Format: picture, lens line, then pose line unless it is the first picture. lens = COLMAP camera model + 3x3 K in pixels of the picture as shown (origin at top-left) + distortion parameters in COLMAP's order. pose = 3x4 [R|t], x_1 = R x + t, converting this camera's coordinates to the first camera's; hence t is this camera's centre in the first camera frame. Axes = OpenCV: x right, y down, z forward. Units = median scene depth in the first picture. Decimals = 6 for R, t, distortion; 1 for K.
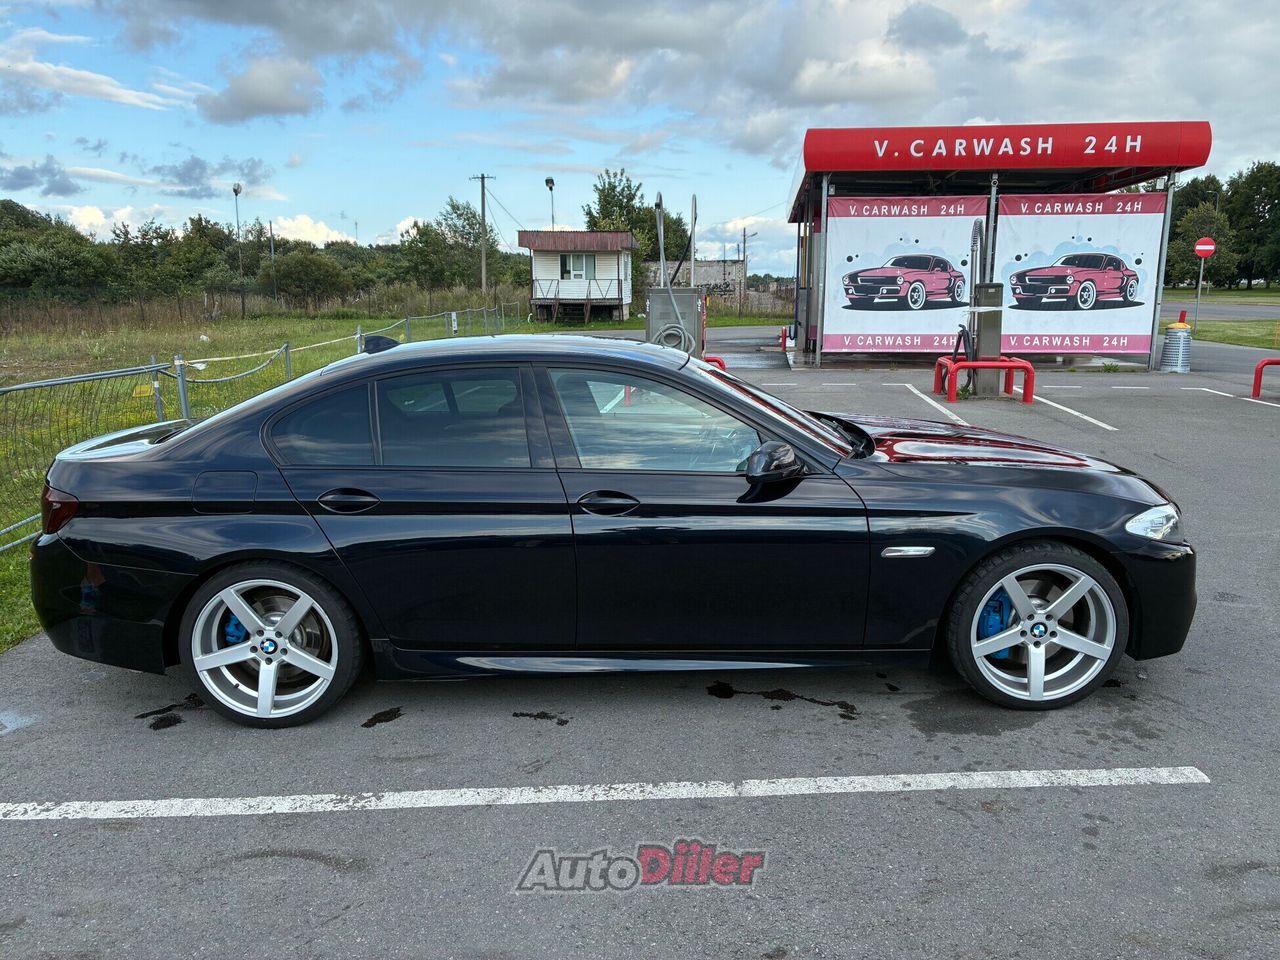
lens RADIAL K [[973.8, 0, 640.0], [0, 973.8, 480.0], [0, 0, 1]] dist [0.085487, -0.119189]
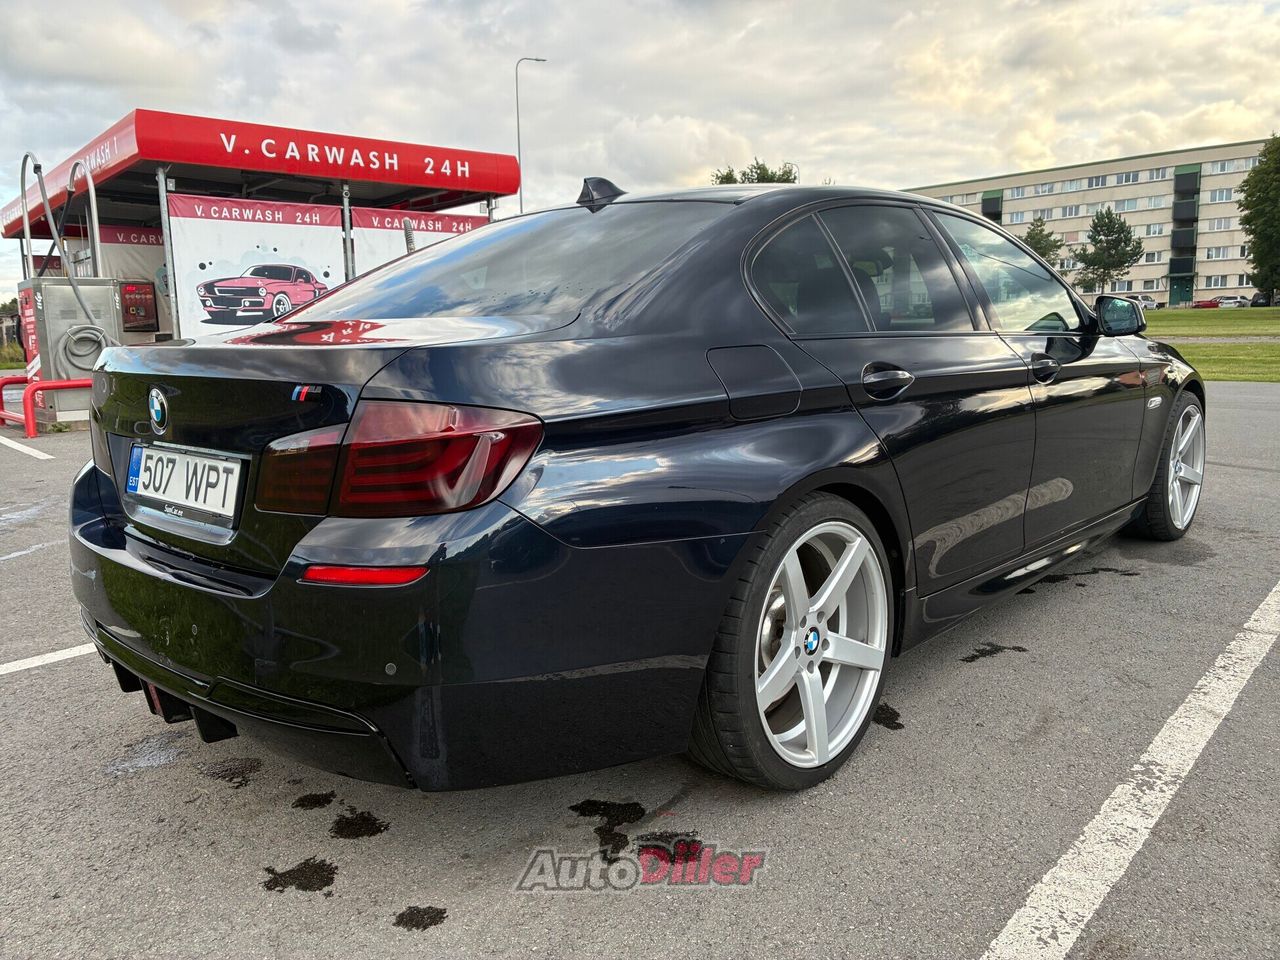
lens RADIAL K [[973.8, 0, 640.0], [0, 973.8, 480.0], [0, 0, 1]] dist [0.085487, -0.119189]
pose [[0.677180, -0.126044, 0.724942, -0.193145], [0.164126, 0.986272, 0.018168, 0.010172], [-0.717280, 0.106679, 0.688570, 0.147366]]
